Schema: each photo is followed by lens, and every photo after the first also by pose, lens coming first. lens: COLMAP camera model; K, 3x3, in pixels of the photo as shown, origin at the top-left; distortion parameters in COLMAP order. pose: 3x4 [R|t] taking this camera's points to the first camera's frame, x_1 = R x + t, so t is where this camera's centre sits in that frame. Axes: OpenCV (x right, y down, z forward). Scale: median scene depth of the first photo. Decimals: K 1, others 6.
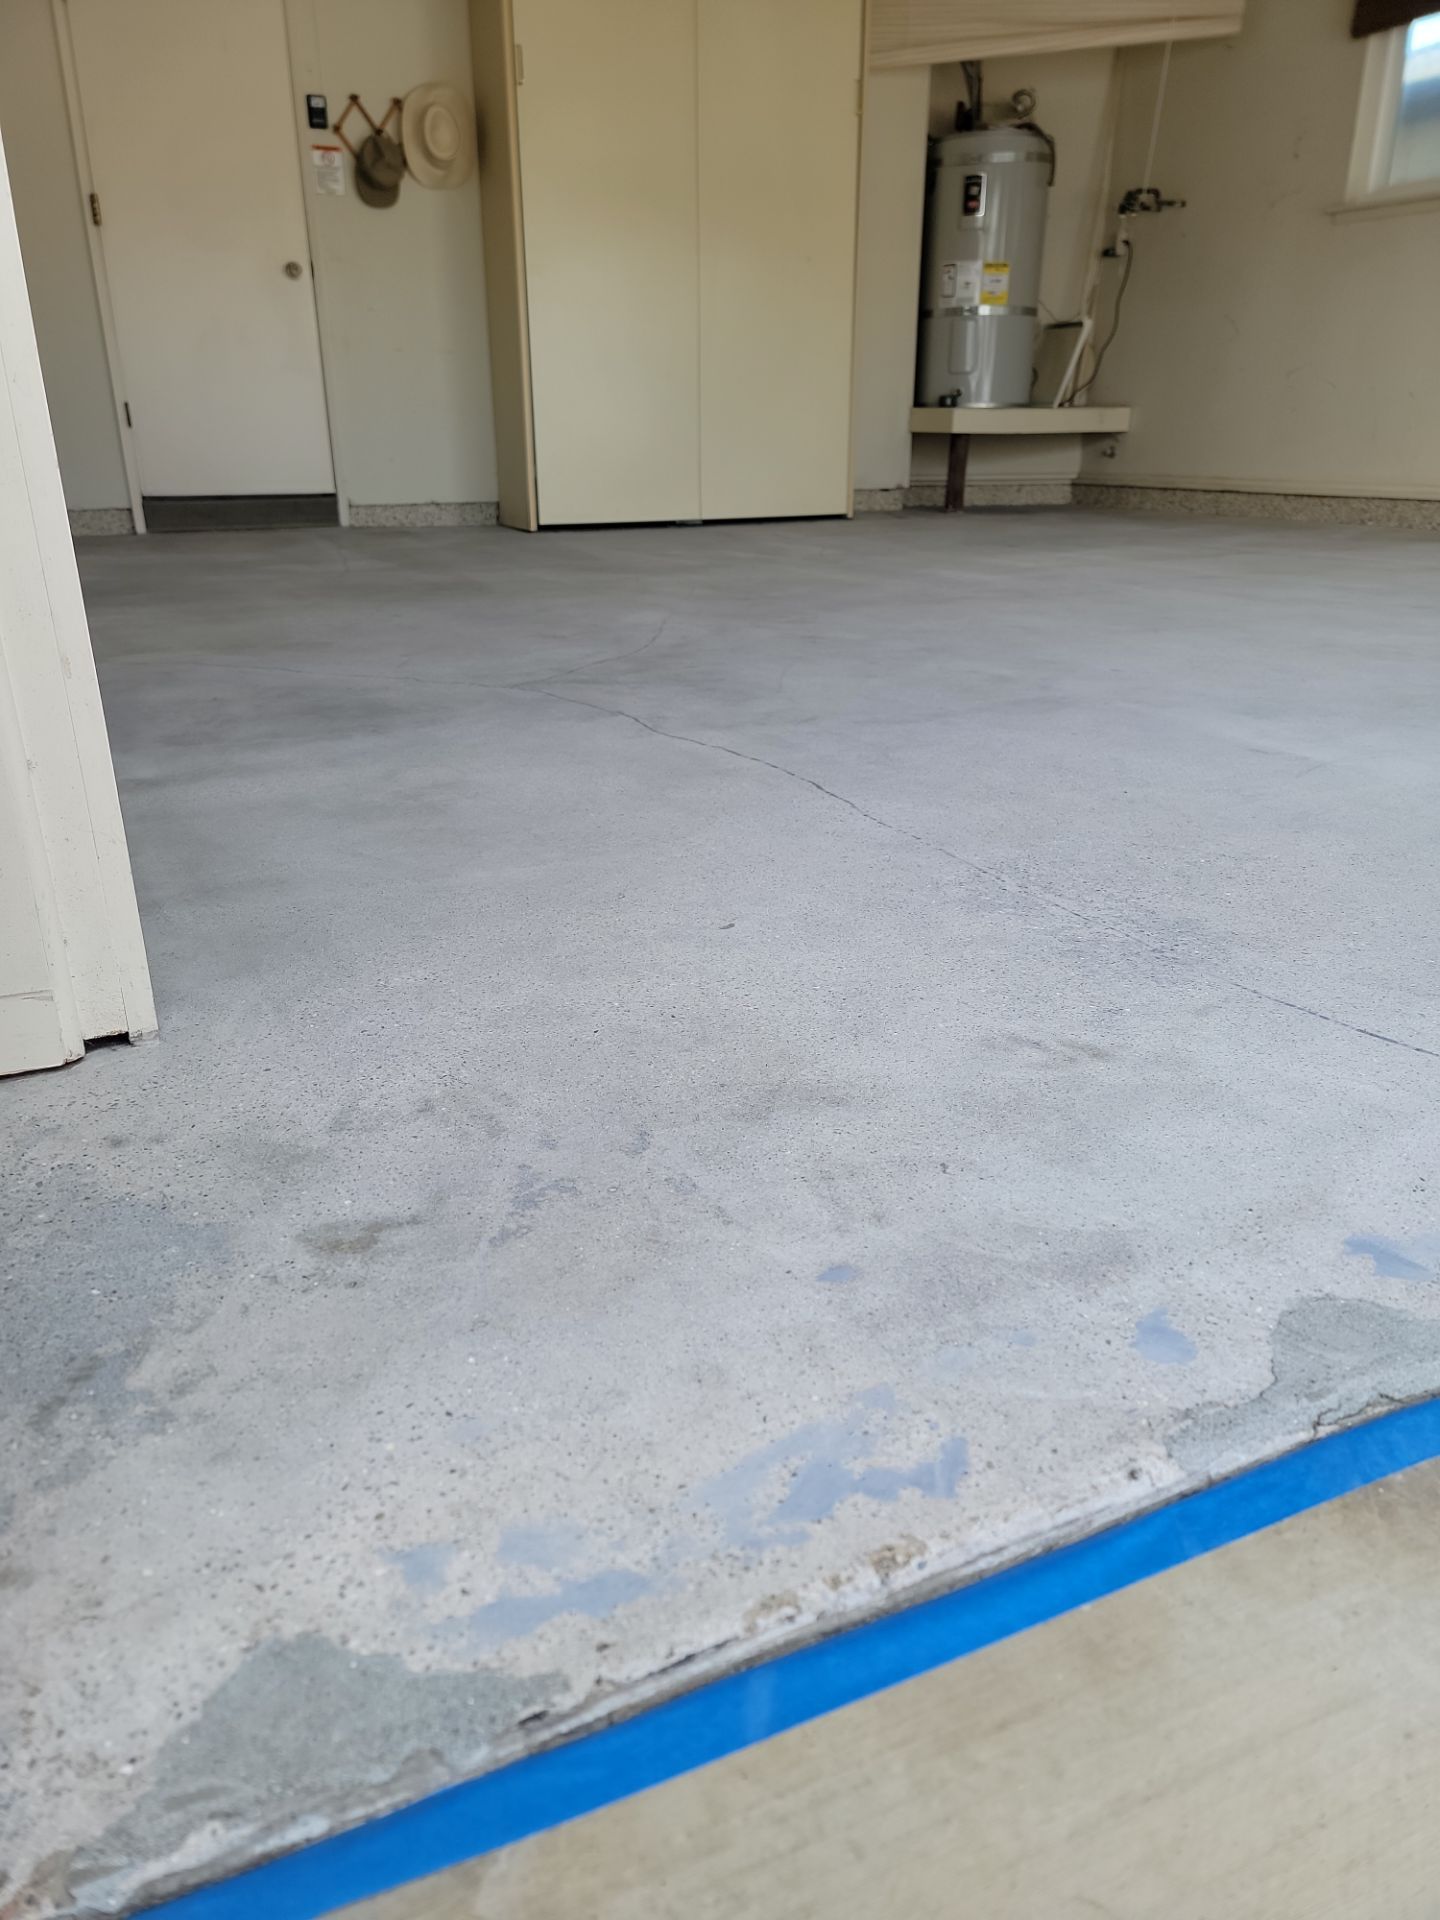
lens RADIAL K [[1342.4, 0, 696.8], [0, 1342.4, 958.8], [0, 0, 1]] dist [0.084878, -0.073703]
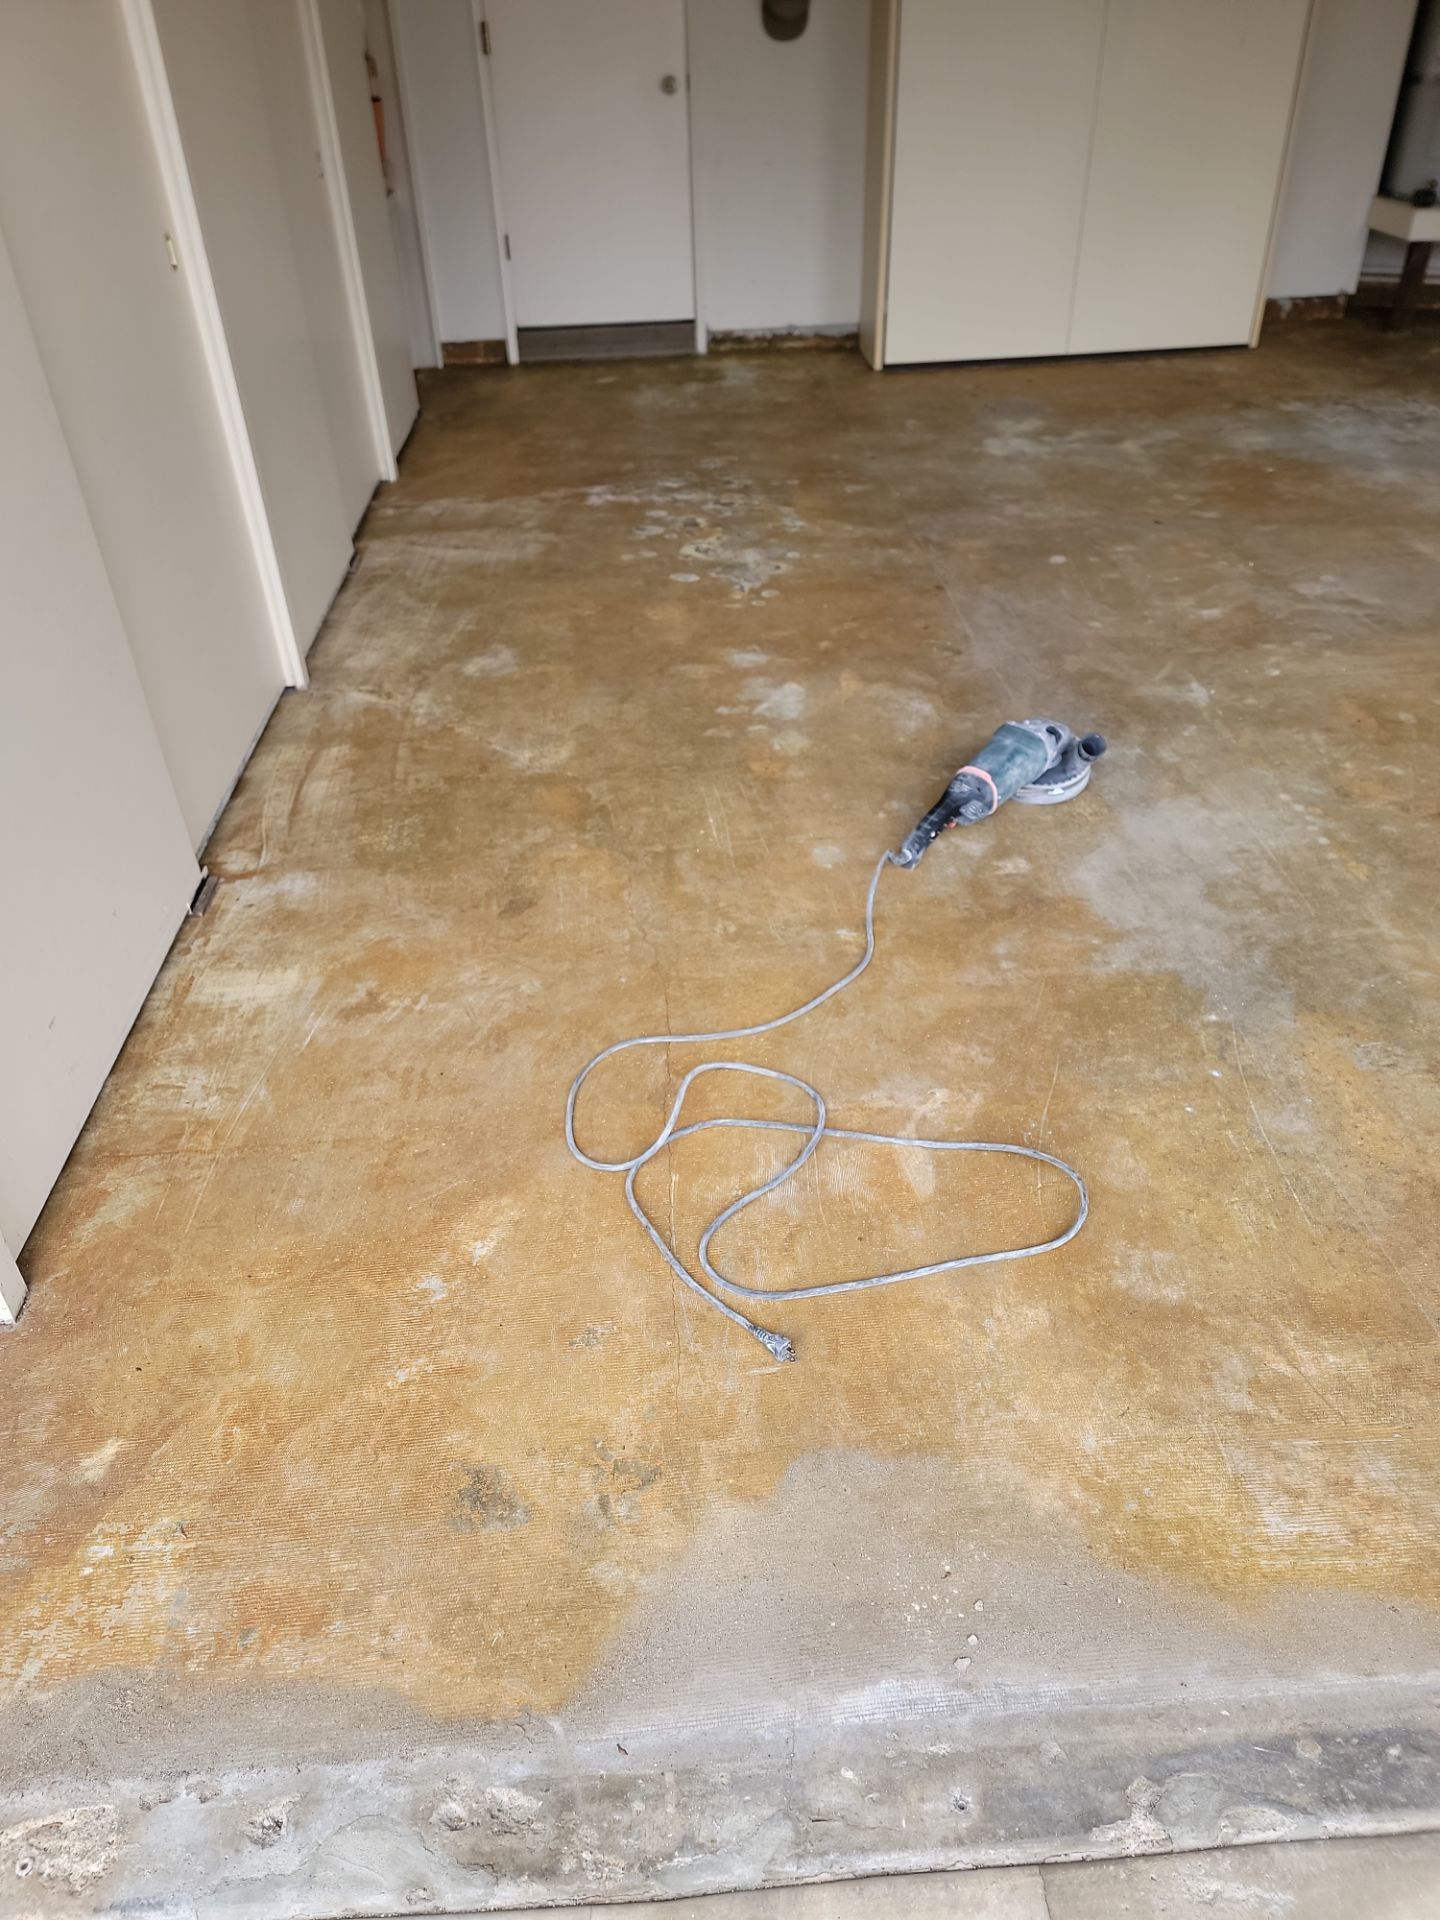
lens RADIAL K [[1342.4, 0, 695.3], [0, 1342.4, 952.4], [0, 0, 1]] dist [0.084878, -0.073703]
pose [[0.931901, 0.187663, -0.310391, 0.141847], [-0.107216, 0.960033, 0.258537, -0.157208], [0.346503, -0.207653, 0.914776, -0.024486]]
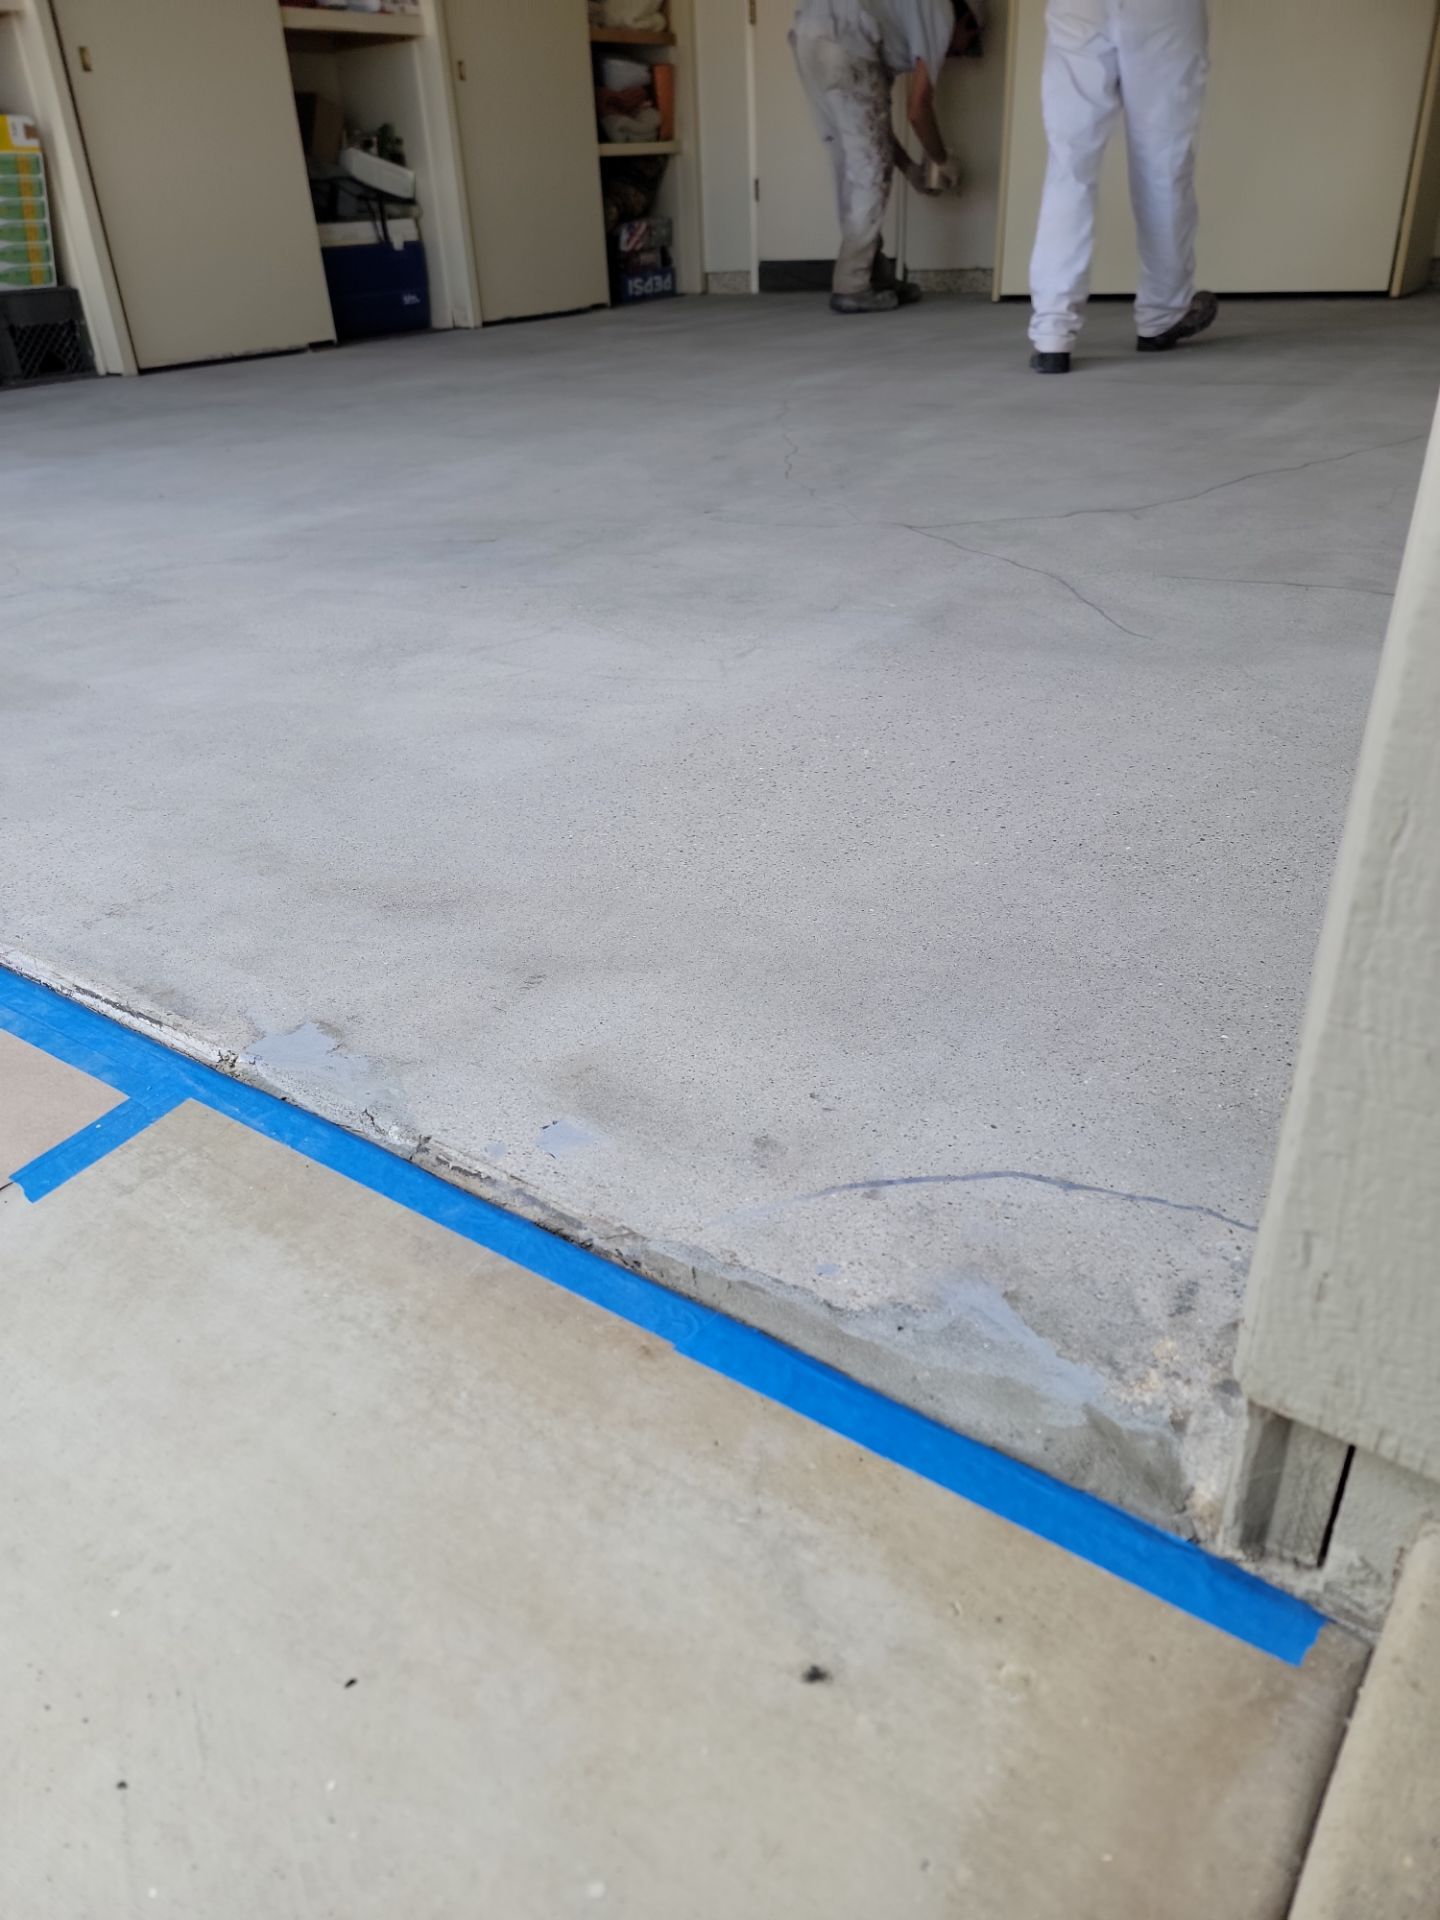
lens RADIAL K [[1342.4, 0, 710.8], [0, 1342.4, 955.0], [0, 0, 1]] dist [0.084878, -0.073703]
pose [[0.502824, 0.408523, -0.761759, 0.744396], [-0.277098, 0.910941, 0.305620, -0.131425], [0.818770, 0.057409, 0.571244, 0.295126]]
